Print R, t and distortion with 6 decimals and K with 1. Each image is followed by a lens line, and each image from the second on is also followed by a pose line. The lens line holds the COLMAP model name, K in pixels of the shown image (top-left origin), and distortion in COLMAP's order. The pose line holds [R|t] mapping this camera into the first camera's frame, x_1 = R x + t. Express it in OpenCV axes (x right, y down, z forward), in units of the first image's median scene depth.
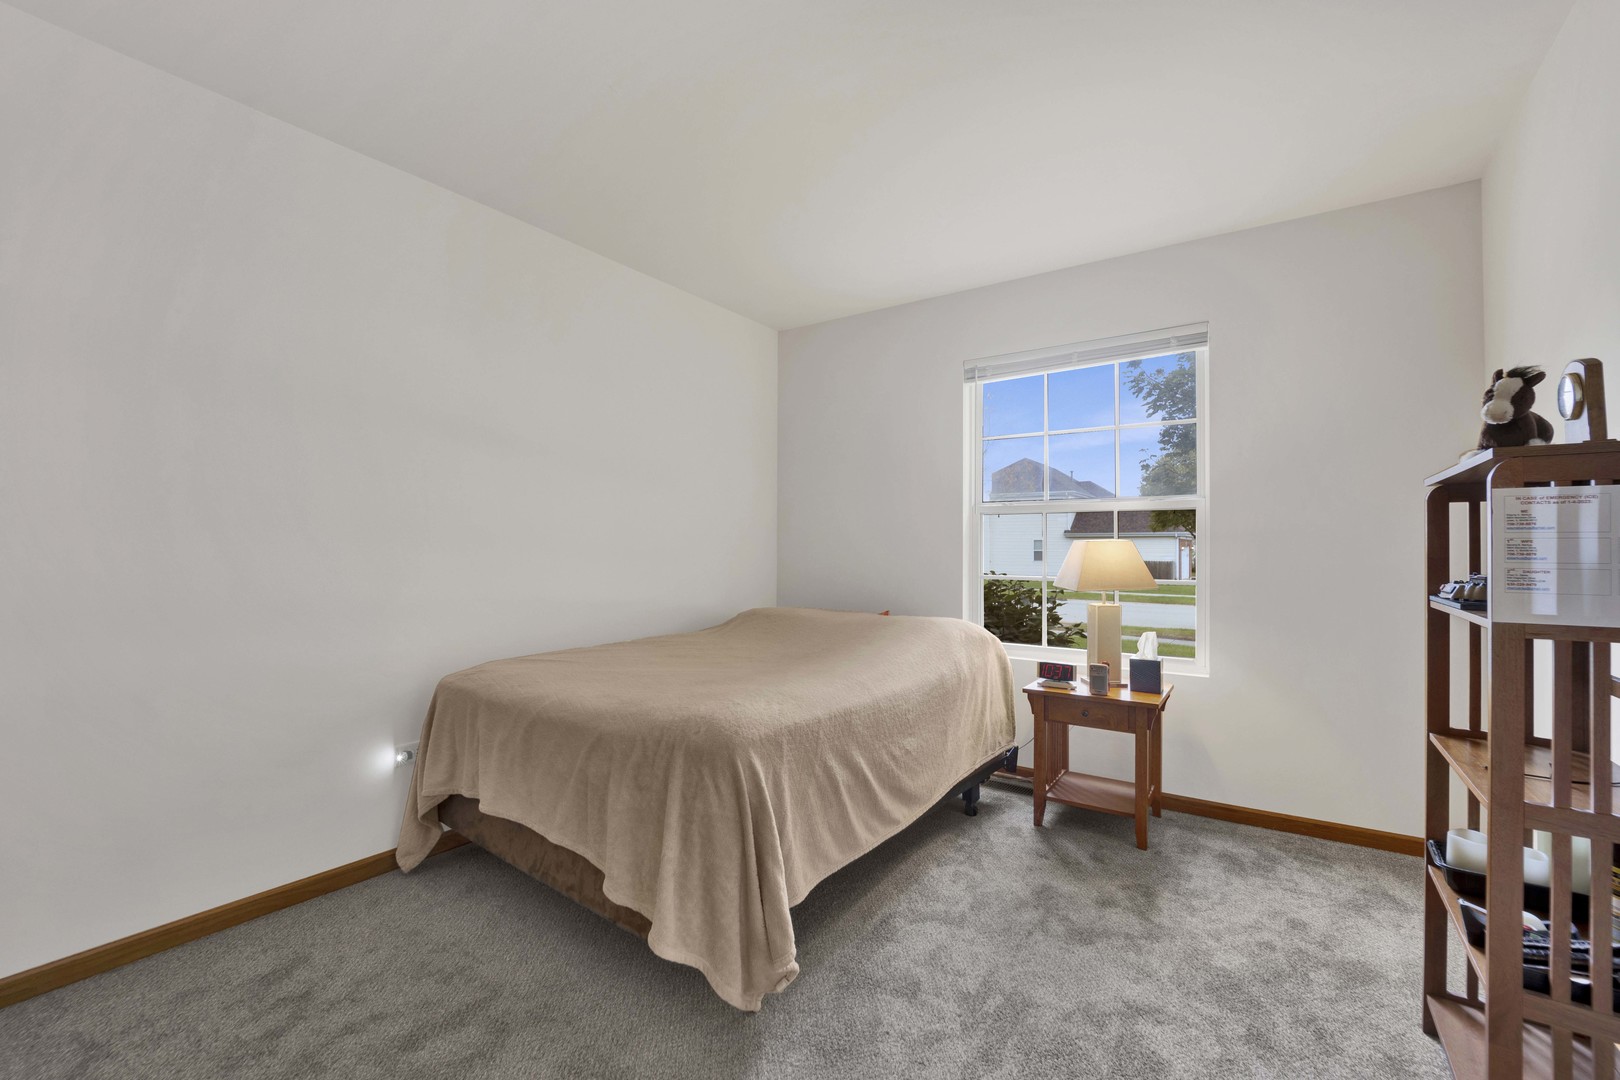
lens RADIAL K [[683.9, 0, 807.0], [0, 683.9, 542.5], [0, 0, 1]] dist [-0.017109, -0.000644]
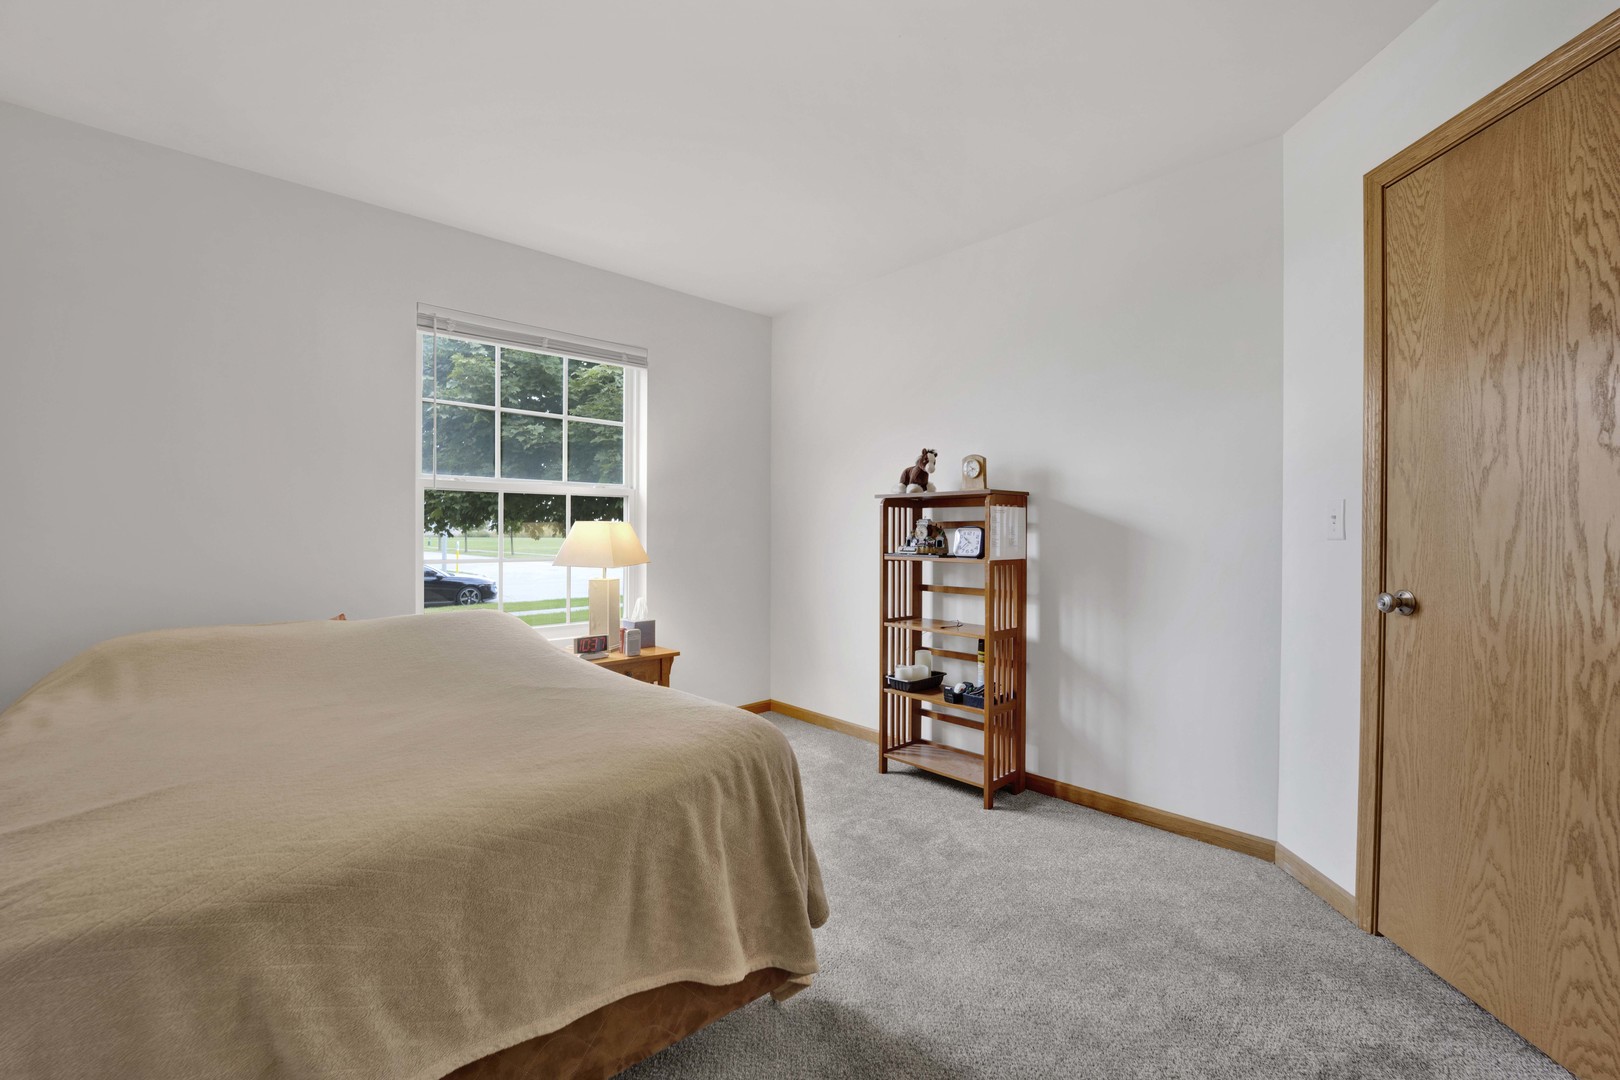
lens RADIAL K [[683.9, 0, 807.5], [0, 683.9, 536.7], [0, 0, 1]] dist [-0.017109, -0.000644]
pose [[0.207518, -0.008160, 0.978197, -0.771461], [-0.011419, 0.999877, 0.010763, 0.006764], [-0.978165, -0.013403, 0.207399, 0.578576]]
